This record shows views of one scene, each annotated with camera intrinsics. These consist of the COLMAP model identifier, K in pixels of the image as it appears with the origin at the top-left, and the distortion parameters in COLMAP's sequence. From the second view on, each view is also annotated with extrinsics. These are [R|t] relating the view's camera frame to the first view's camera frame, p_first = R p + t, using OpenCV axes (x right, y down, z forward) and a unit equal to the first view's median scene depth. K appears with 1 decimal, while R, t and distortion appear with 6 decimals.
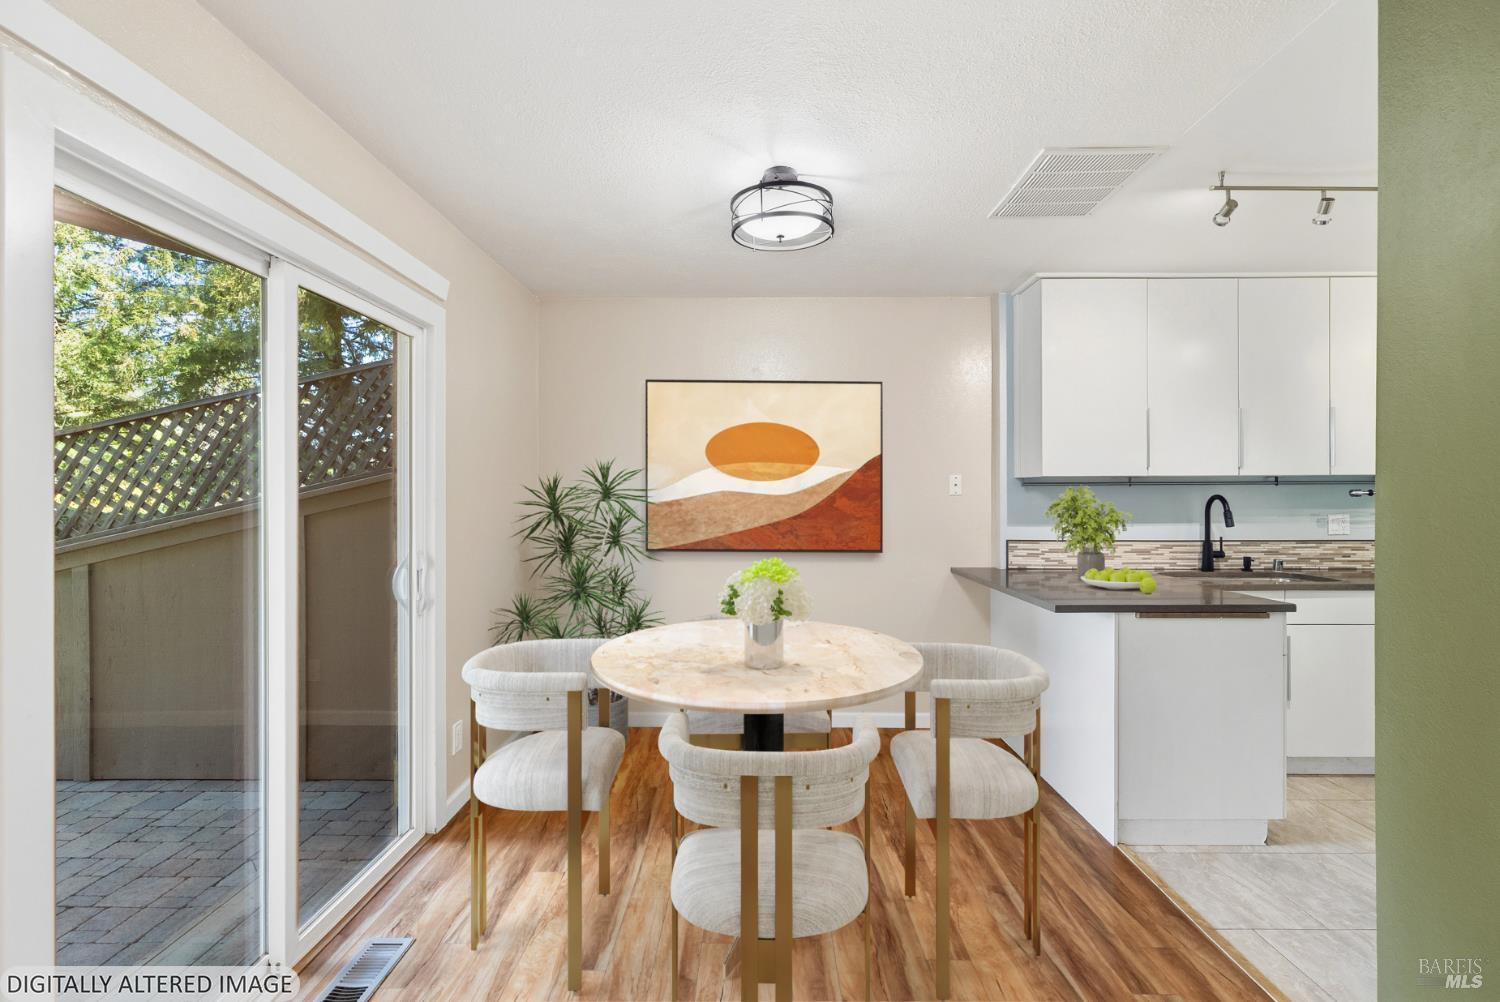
lens RADIAL K [[700.9, 0, 754.9], [0, 700.9, 488.9], [0, 0, 1]] dist [-0.003938, -0.000133]
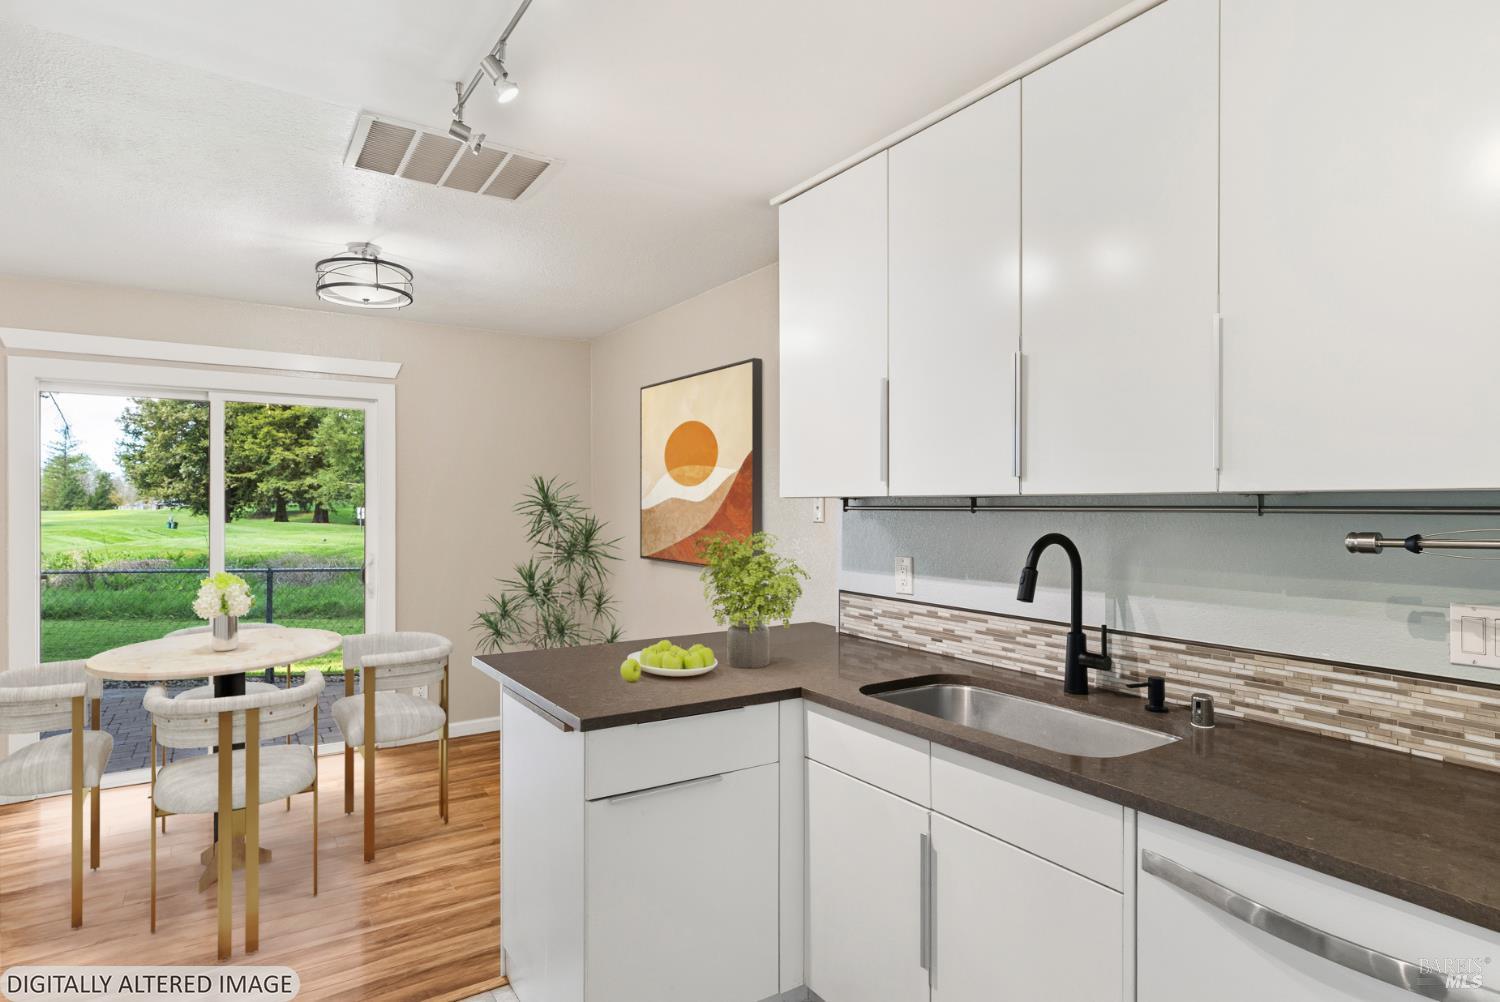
lens RADIAL K [[845.0, 0, 746.6], [0, 845.0, 504.8], [0, 0, 1]] dist [0.007040, 0.021064]
pose [[0.528056, 0.003268, -0.849203, 1.003955], [-0.001024, 0.999994, 0.003211, -0.012315], [0.849209, -0.000826, 0.528057, 0.492618]]
